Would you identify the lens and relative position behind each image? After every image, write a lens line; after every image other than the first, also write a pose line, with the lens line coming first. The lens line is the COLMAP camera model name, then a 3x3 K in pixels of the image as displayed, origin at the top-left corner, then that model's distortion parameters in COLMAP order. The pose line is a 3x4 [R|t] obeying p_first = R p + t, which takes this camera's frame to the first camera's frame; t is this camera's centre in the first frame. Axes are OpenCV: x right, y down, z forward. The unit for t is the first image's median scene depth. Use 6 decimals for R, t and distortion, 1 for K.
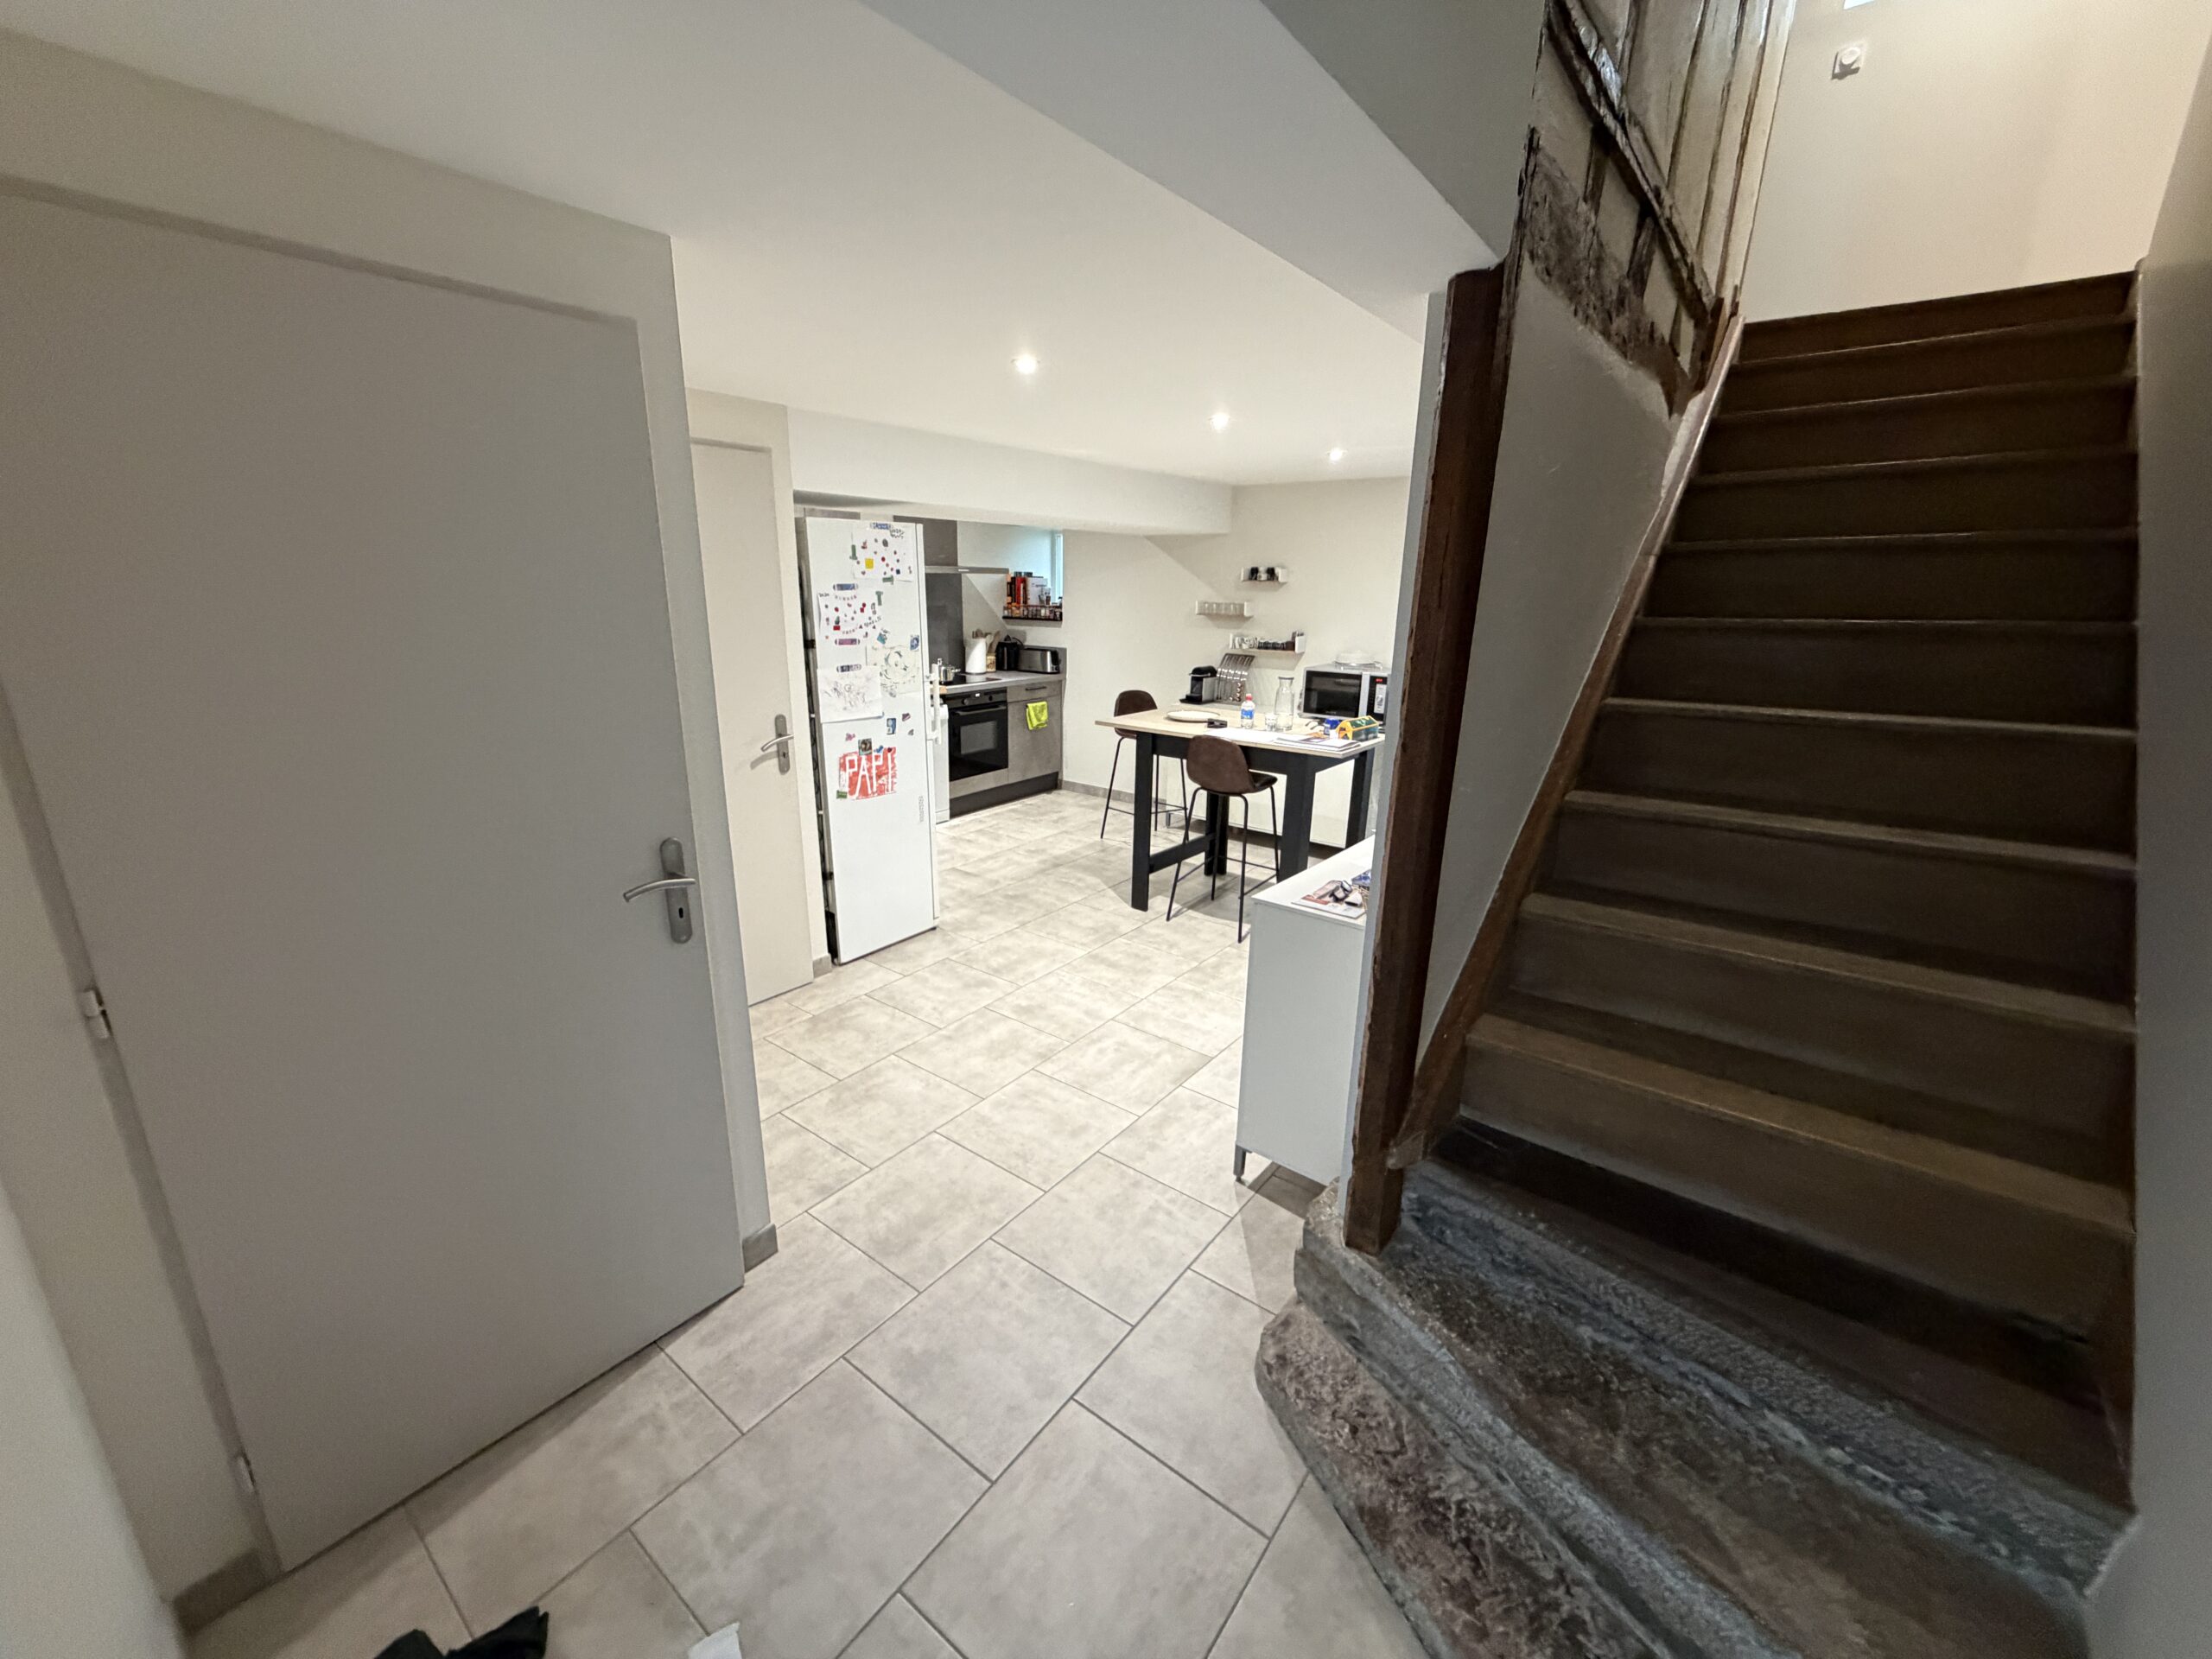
lens RADIAL K [[883.7, 0, 1095.9], [0, 883.7, 824.7], [0, 0, 1]] dist [-0.000594, -0.000022]
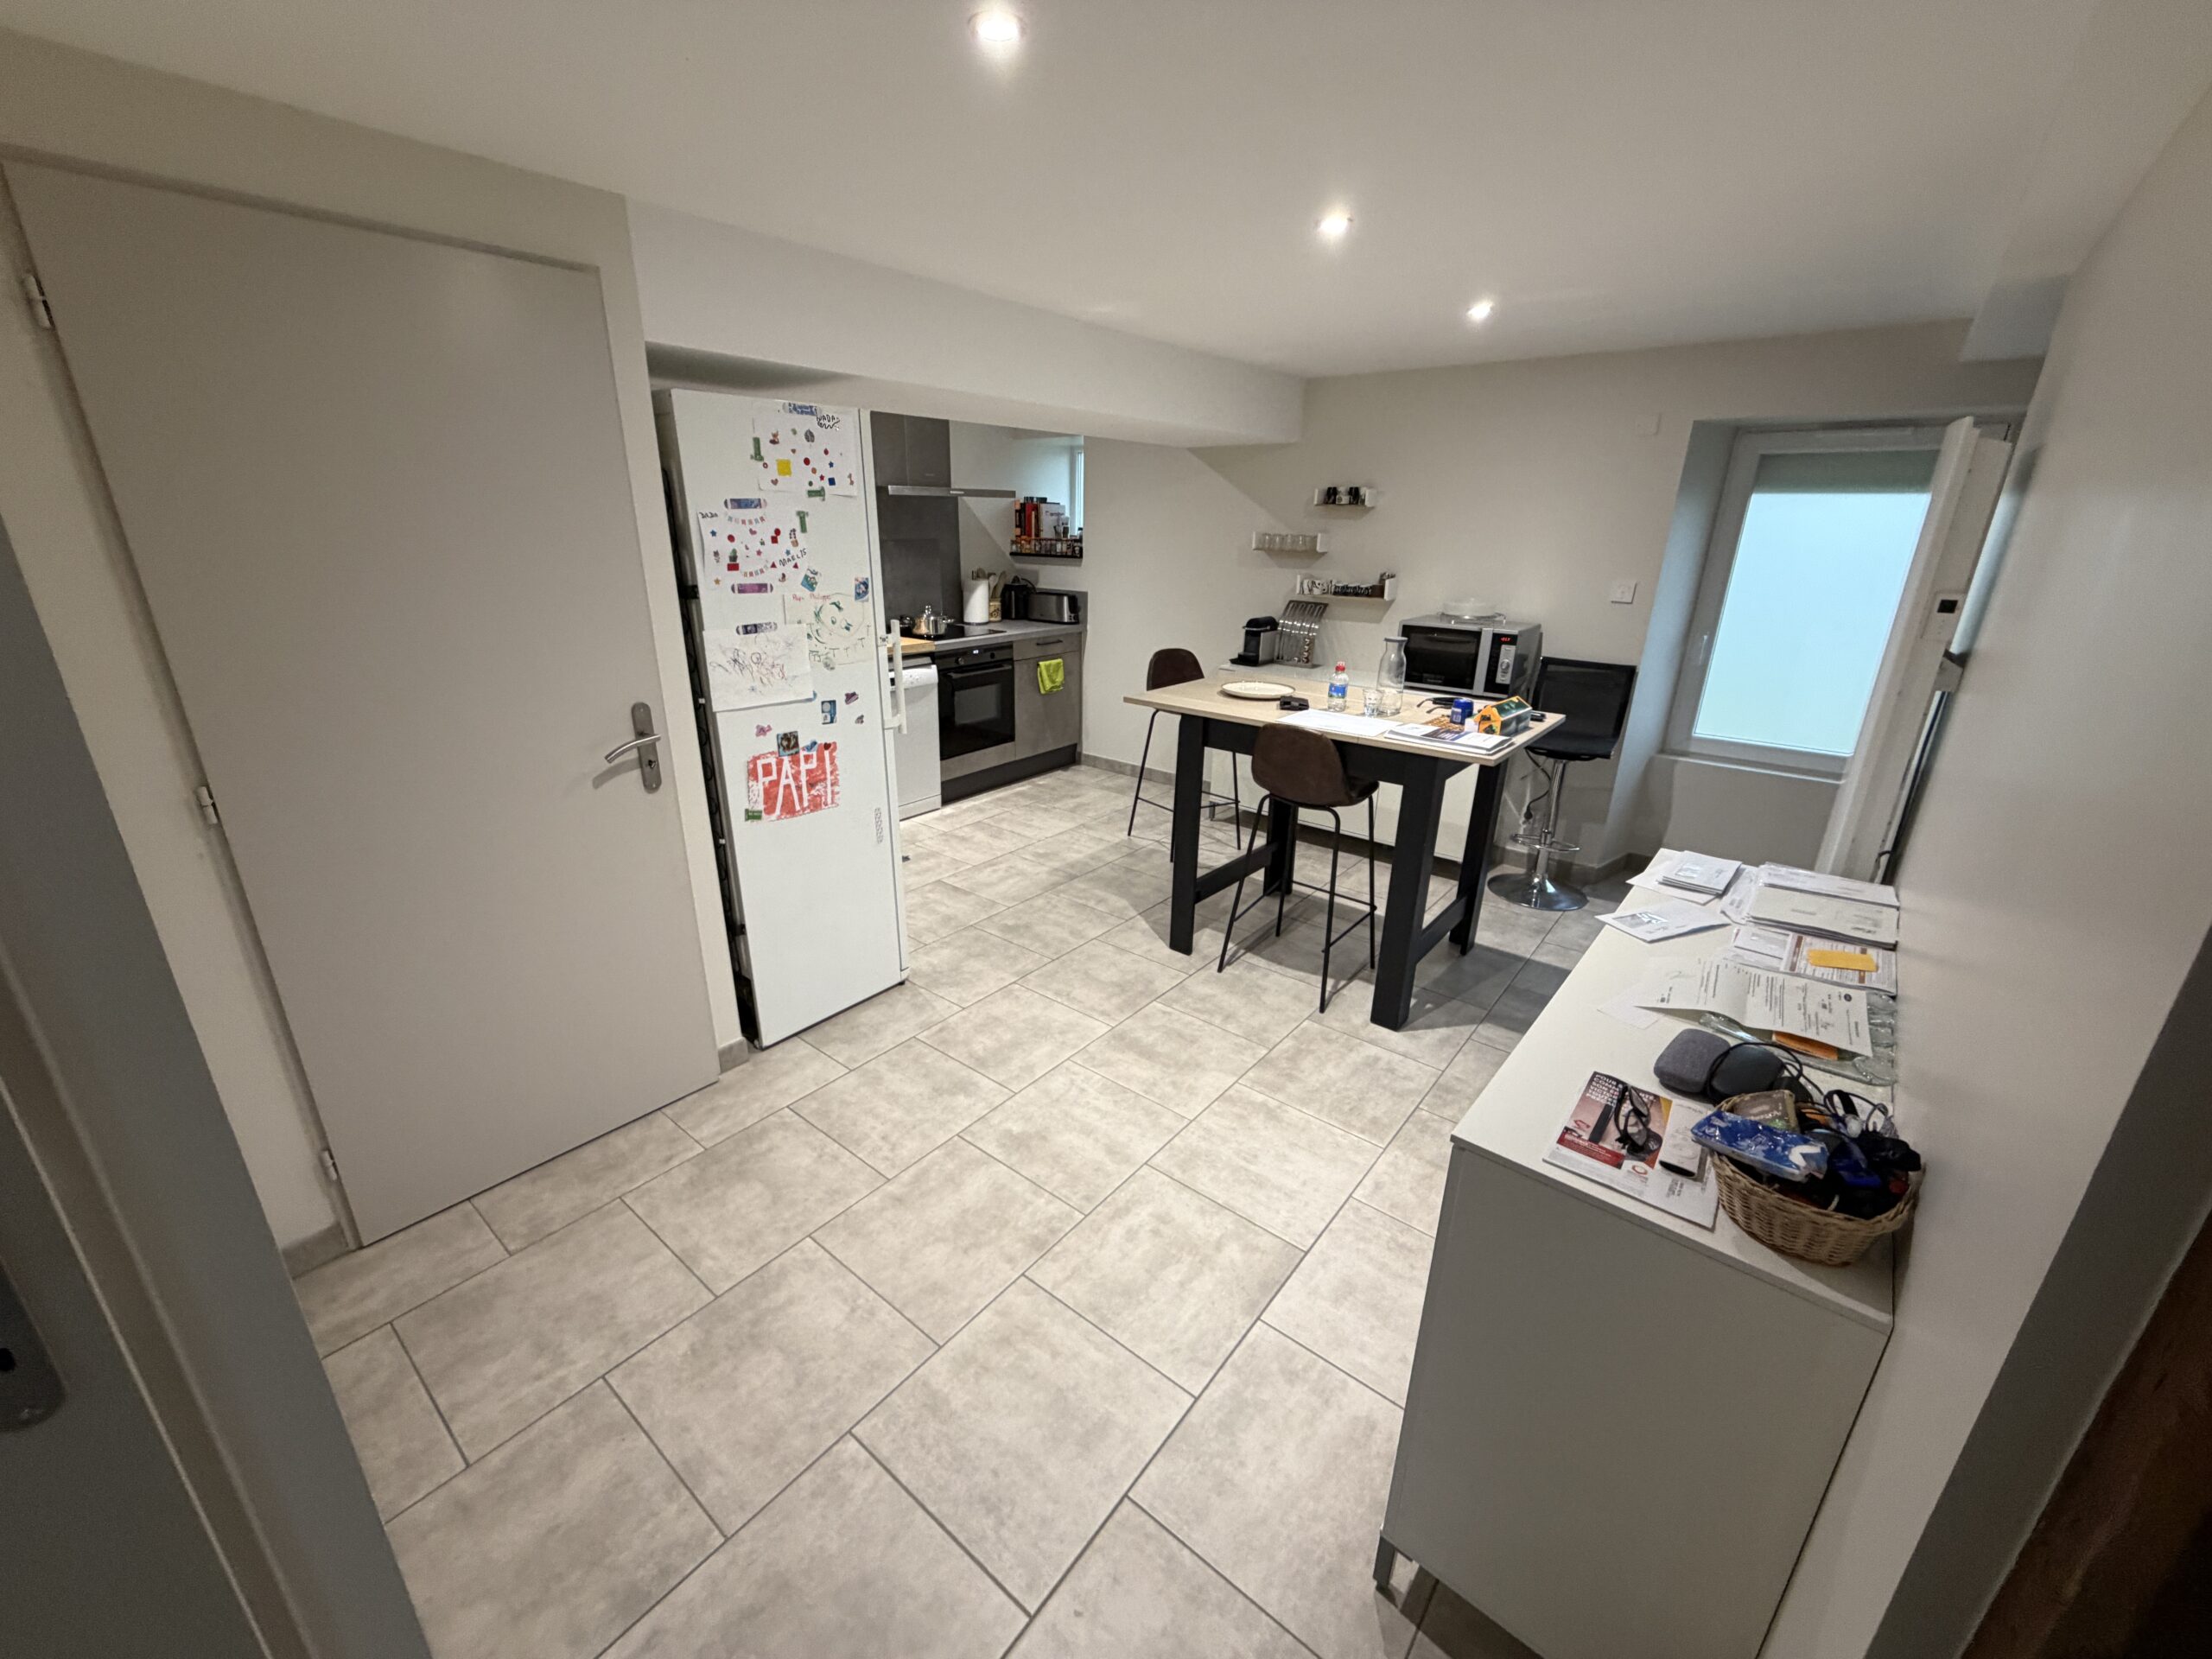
lens RADIAL K [[883.7, 0, 1095.9], [0, 883.7, 824.7], [0, 0, 1]] dist [-0.000594, -0.000022]
pose [[0.999620, 0.009204, -0.025979, -0.004307], [-0.007493, 0.997845, 0.065192, -0.067125], [0.026523, -0.064972, 0.997535, 0.298265]]
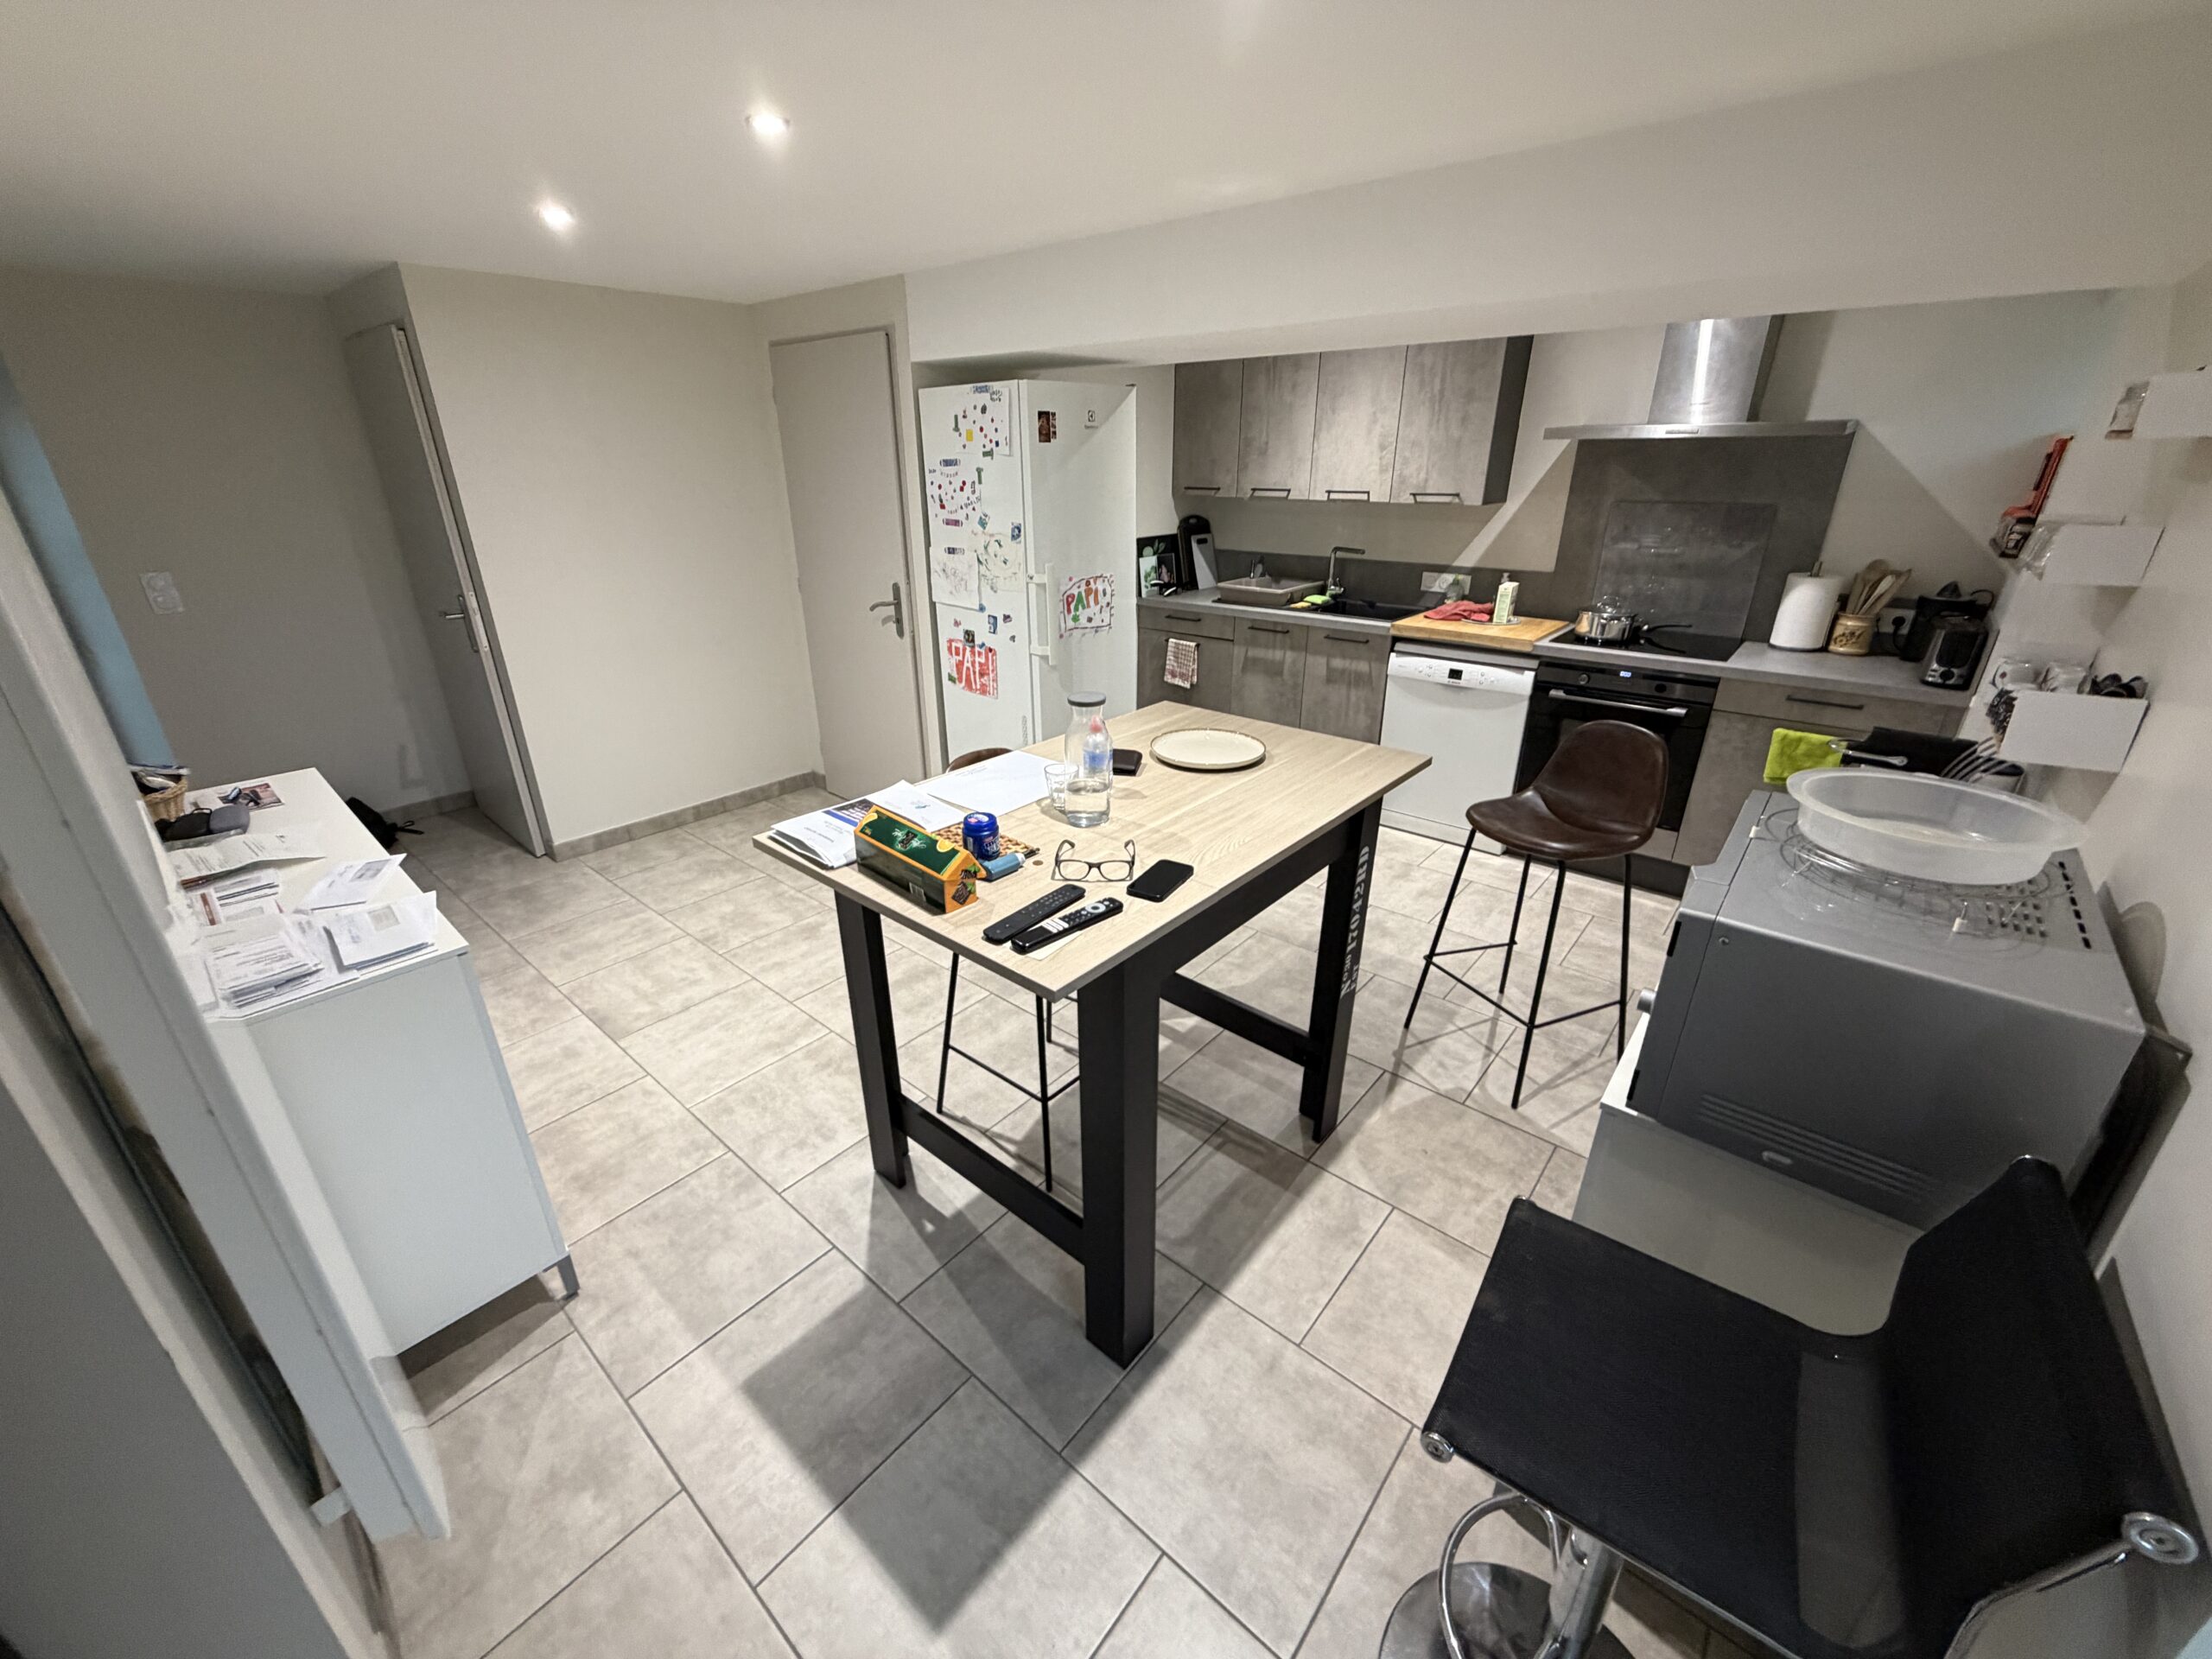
lens RADIAL K [[883.7, 0, 1095.9], [0, 883.7, 824.7], [0, 0, 1]] dist [-0.000594, -0.000022]
pose [[-0.057639, 0.375319, -0.925102, 0.638602], [-0.261639, 0.888575, 0.376801, -0.282924], [0.963443, 0.263762, 0.046981, 1.062105]]
